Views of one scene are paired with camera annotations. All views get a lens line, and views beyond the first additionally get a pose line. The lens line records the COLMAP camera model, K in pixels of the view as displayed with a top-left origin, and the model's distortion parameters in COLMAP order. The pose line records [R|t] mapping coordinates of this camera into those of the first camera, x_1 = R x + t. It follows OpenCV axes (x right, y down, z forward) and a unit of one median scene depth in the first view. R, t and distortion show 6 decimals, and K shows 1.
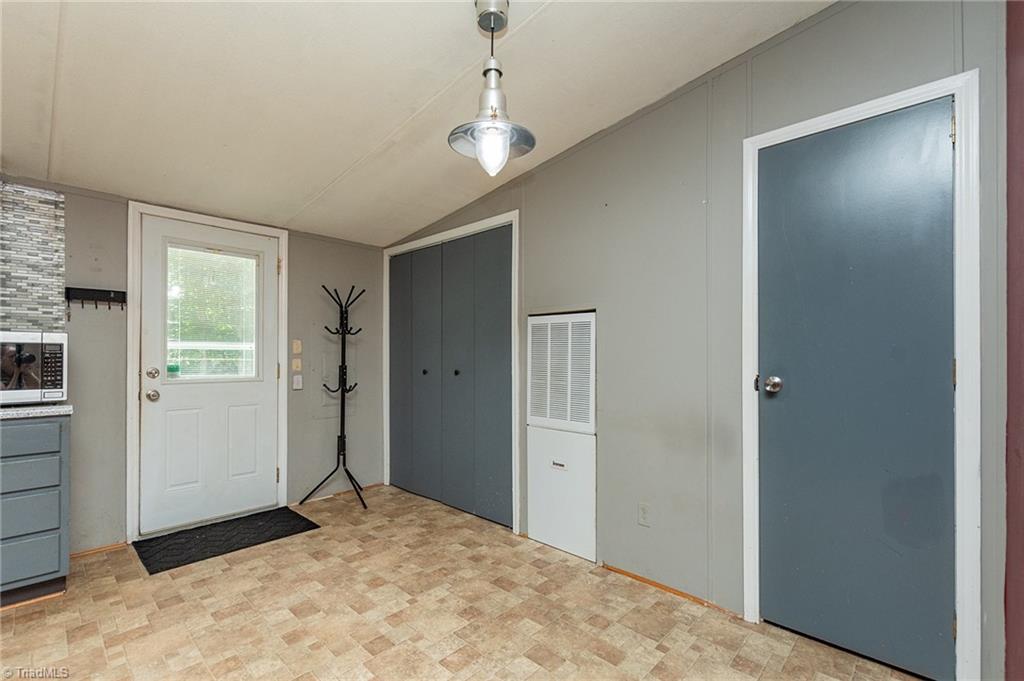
lens RADIAL K [[464.7, 0, 501.6], [0, 464.7, 351.9], [0, 0, 1]] dist [0.005641, -0.002905]
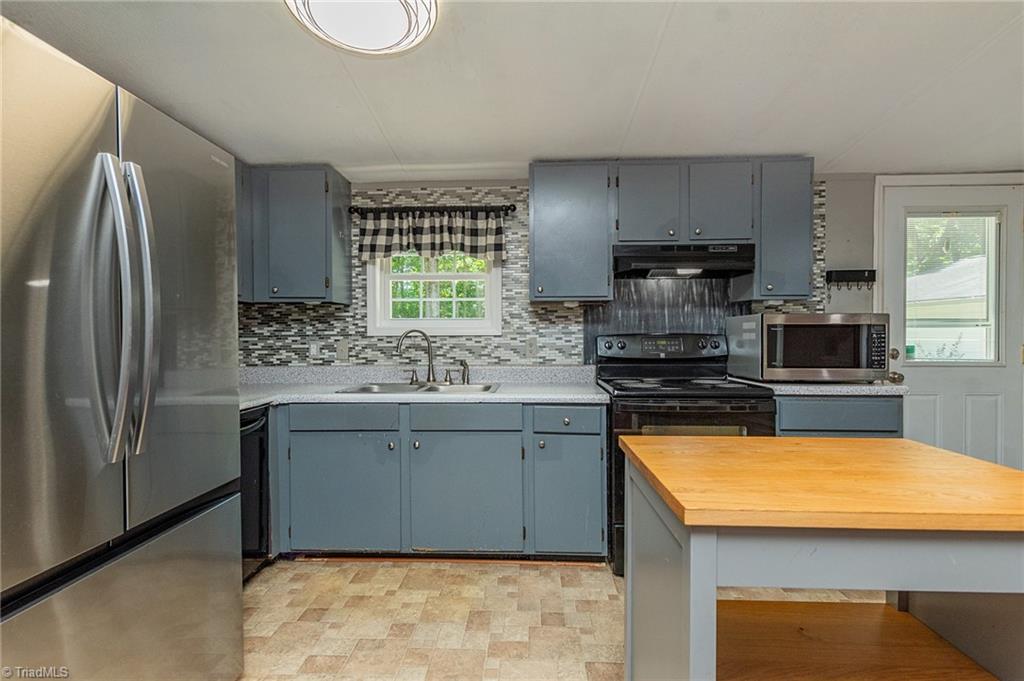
lens RADIAL K [[464.7, 0, 510.0], [0, 464.7, 342.8], [0, 0, 1]] dist [0.005641, -0.002905]
pose [[0.661463, 0.011010, -0.749897, -0.603155], [0.009765, 0.999681, 0.023291, -0.007168], [0.749915, -0.022729, 0.661144, -0.233743]]
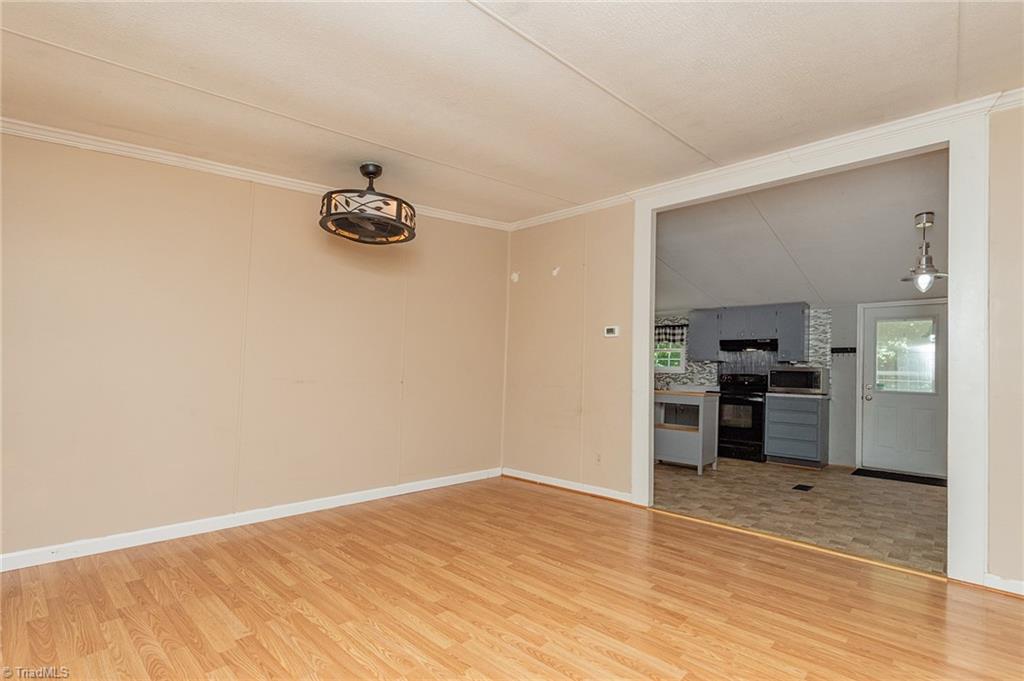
lens RADIAL K [[464.7, 0, 493.9], [0, 464.7, 362.9], [0, 0, 1]] dist [0.005641, -0.002905]
pose [[-0.012866, -0.032865, -0.999377, 1.383381], [-0.031436, 0.998979, -0.032447, 0.064294], [0.999423, 0.030999, -0.013886, -0.639825]]
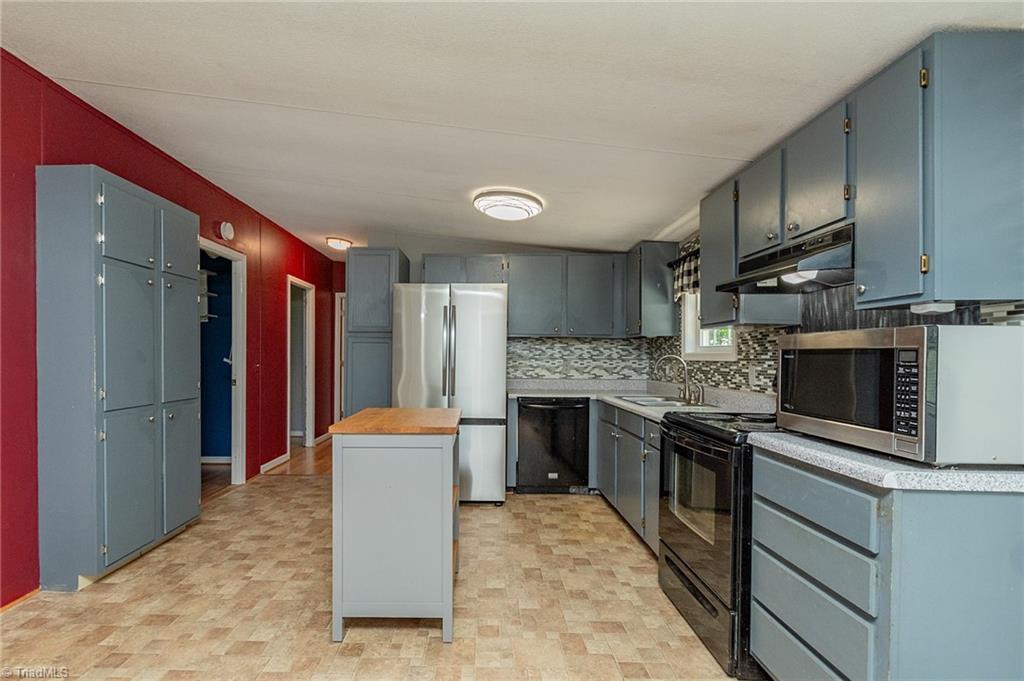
lens RADIAL K [[489.7, 0, 477.9], [0, 489.7, 358.8], [0, 0, 1]] dist [0.004198, 0.000036]
pose [[-0.719387, -0.000674, -0.694609, -0.193762], [-0.000499, 1.000000, -0.000453, -0.004344], [0.694609, 0.000021, -0.719387, 0.876225]]
